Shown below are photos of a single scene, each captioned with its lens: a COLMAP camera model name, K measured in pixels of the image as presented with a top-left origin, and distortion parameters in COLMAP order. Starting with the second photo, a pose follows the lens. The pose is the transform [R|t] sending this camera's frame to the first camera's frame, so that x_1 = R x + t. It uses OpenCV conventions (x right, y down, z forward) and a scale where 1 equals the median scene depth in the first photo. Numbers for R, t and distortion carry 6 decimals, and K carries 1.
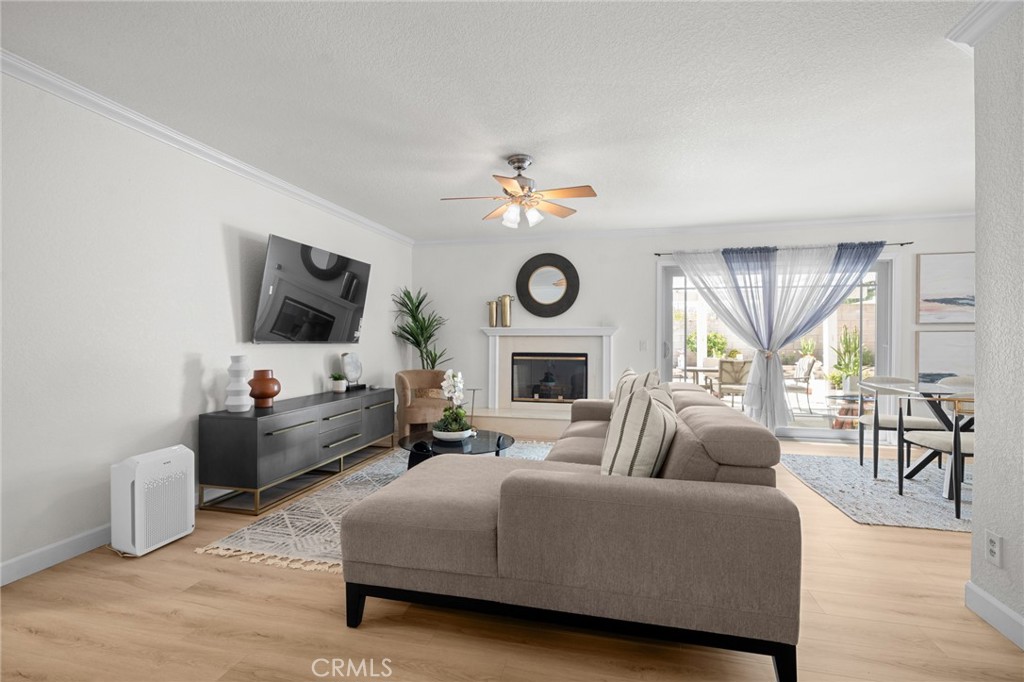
lens RADIAL K [[480.5, 0, 498.4], [0, 480.5, 339.8], [0, 0, 1]] dist [-0.018622, 0.004791]
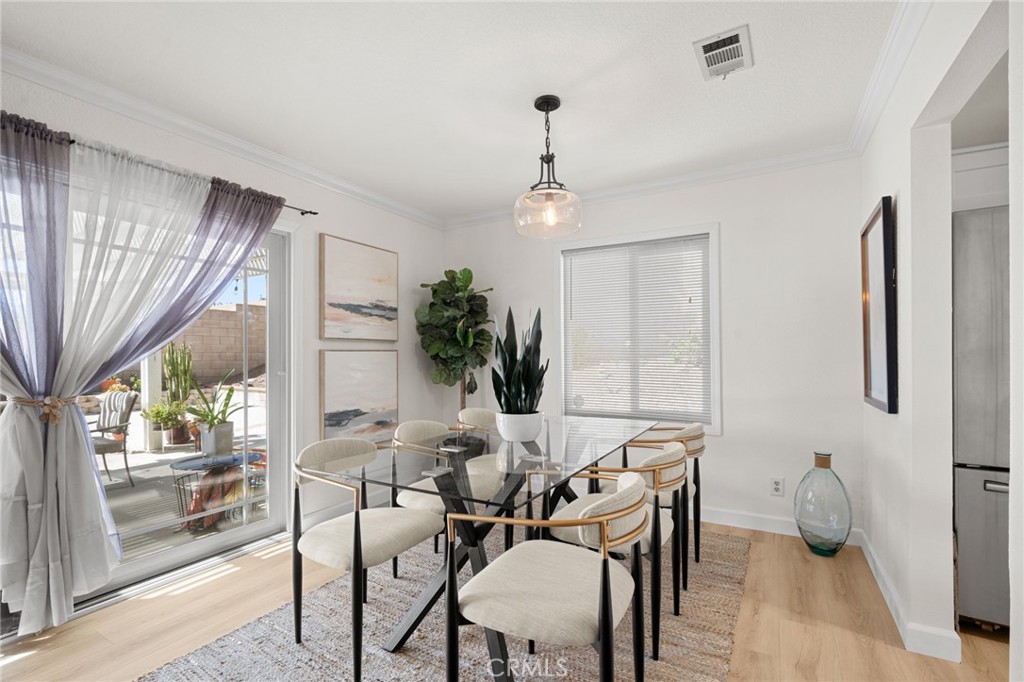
lens RADIAL K [[463.0, 0, 502.3], [0, 463.0, 355.1], [0, 0, 1]] dist [-0.010689, 0.003134]
pose [[0.266199, -0.002809, 0.963914, 0.308164], [0.002978, 0.999993, 0.002091, -0.011417], [-0.963913, 0.002314, 0.266206, 0.549648]]
